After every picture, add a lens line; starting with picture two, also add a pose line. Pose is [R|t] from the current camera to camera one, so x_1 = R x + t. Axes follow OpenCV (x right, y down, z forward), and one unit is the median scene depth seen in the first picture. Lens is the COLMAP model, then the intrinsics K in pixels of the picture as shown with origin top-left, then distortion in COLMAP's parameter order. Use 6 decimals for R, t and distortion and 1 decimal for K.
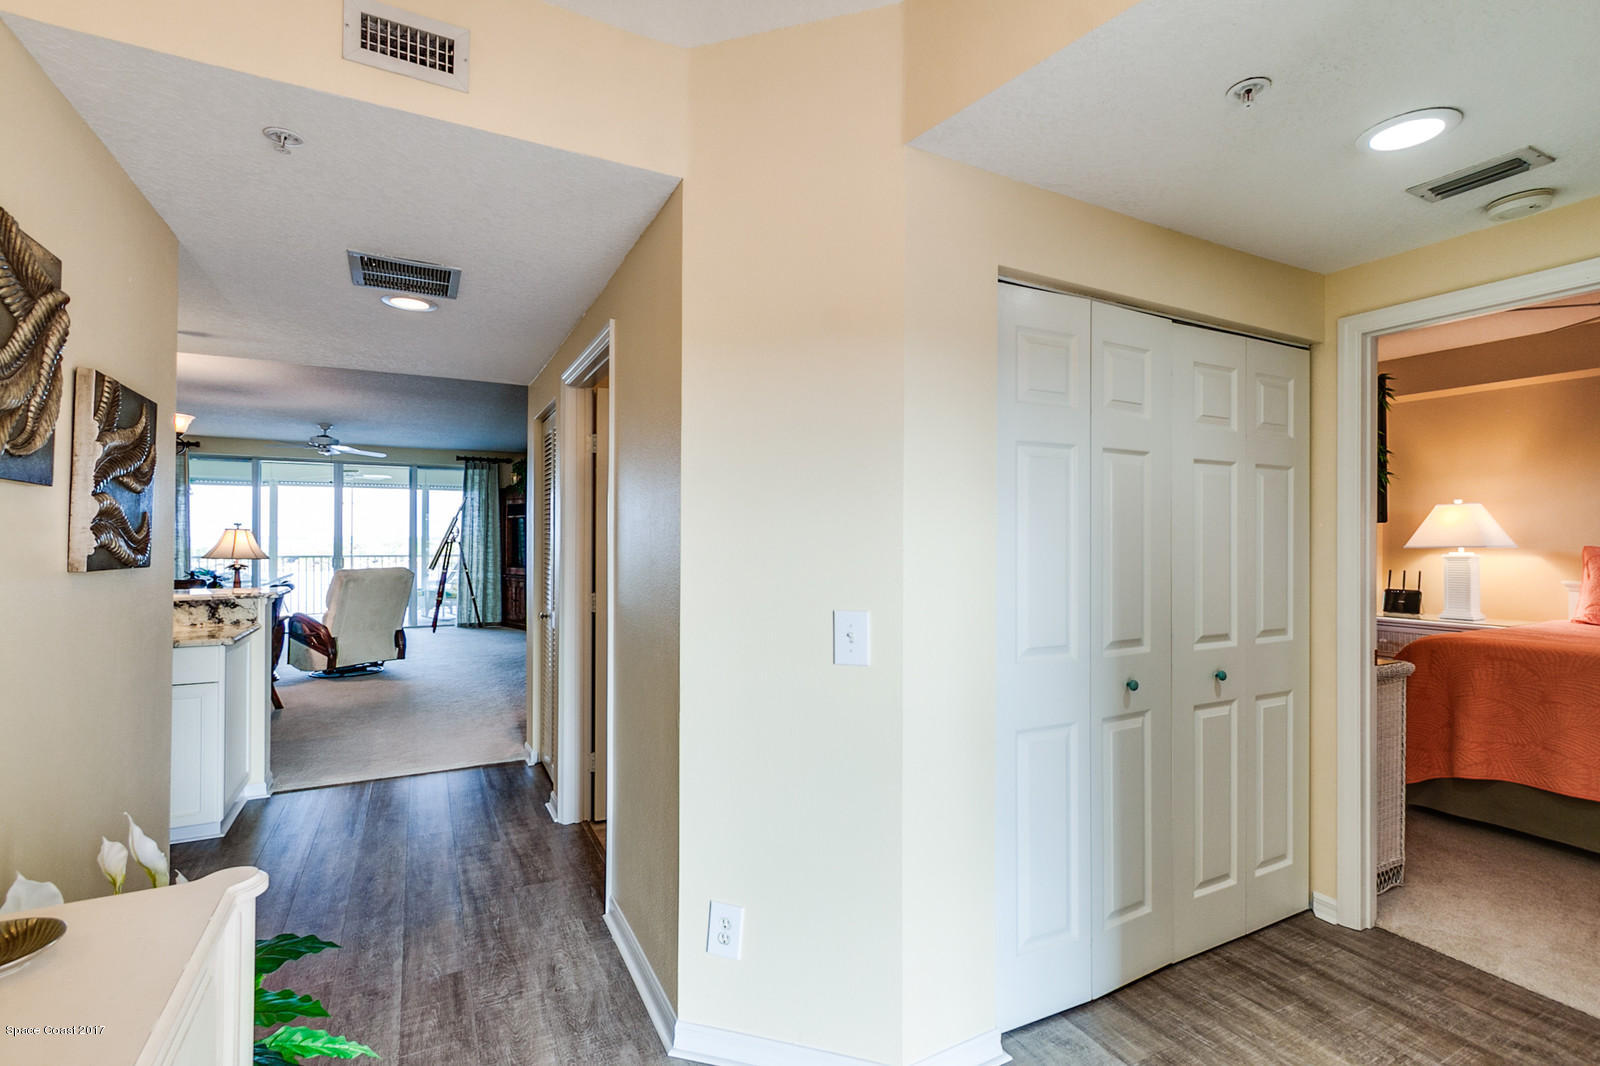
lens RADIAL K [[803.8, 0, 797.7], [0, 803.8, 536.5], [0, 0, 1]] dist [0.001466, -0.000091]
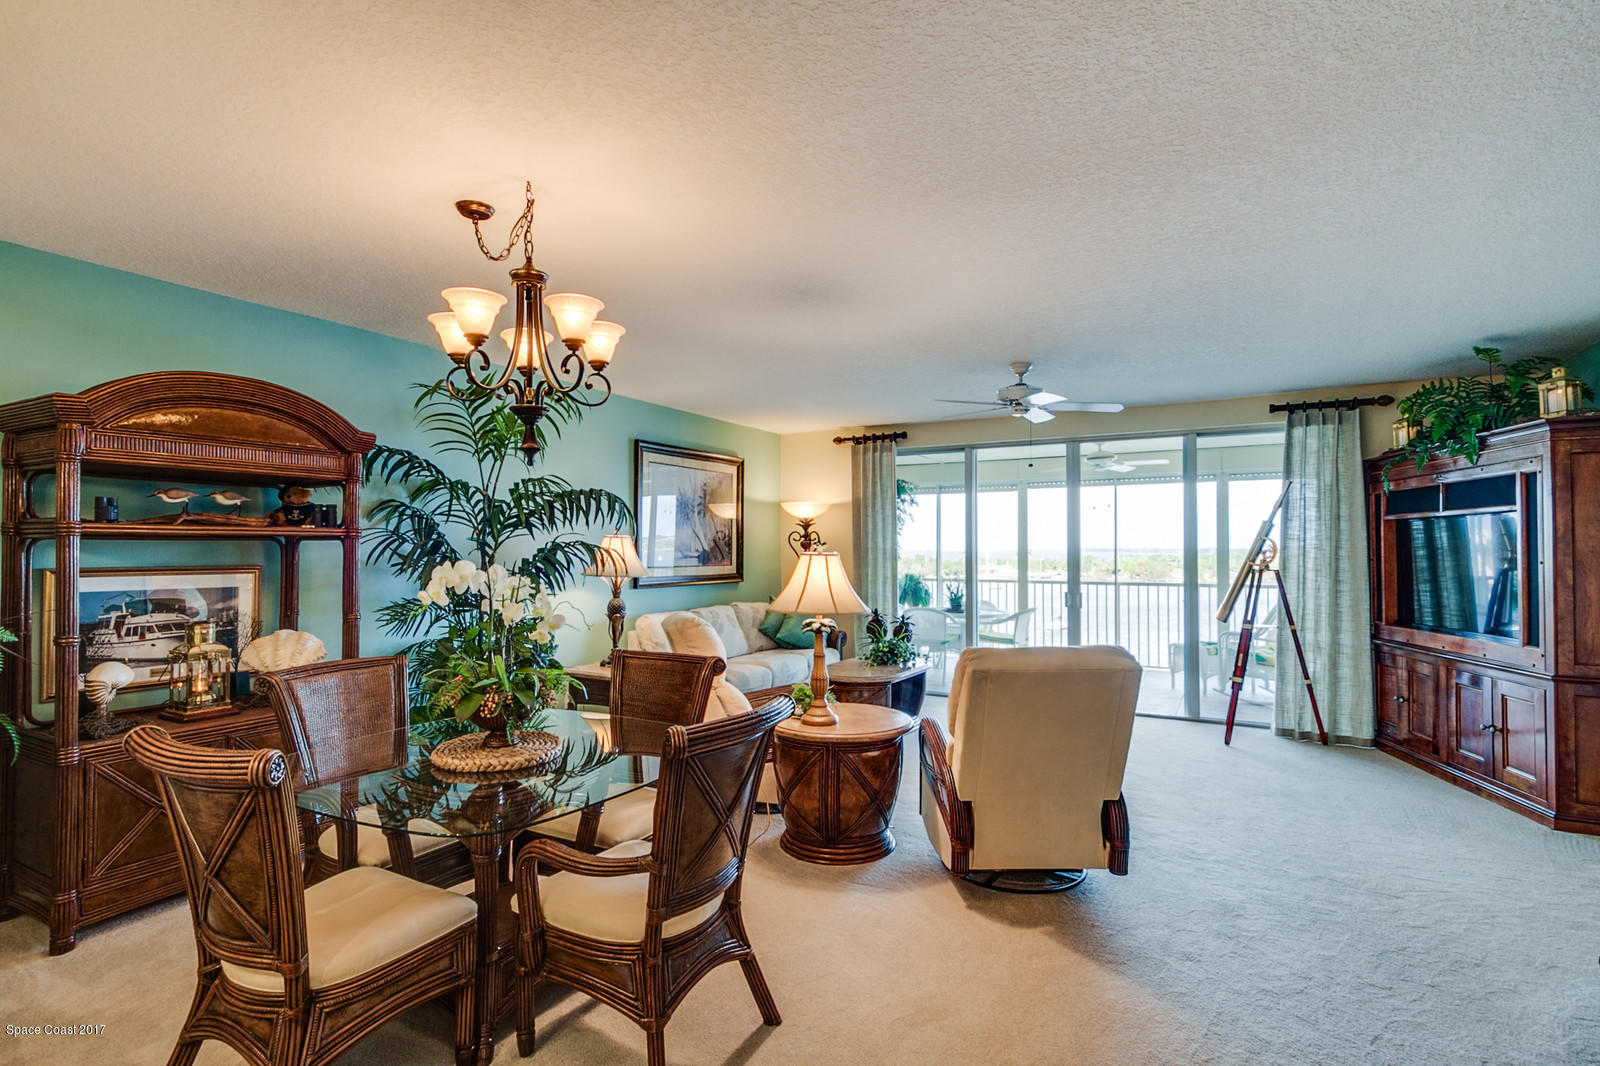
lens RADIAL K [[803.8, 0, 797.7], [0, 803.8, 536.5], [0, 0, 1]] dist [0.001466, -0.000091]
pose [[0.587937, -0.016278, -0.808743, -0.182646], [0.001270, 0.999815, -0.019201, -0.004899], [0.808905, 0.010261, 0.587849, 0.444317]]
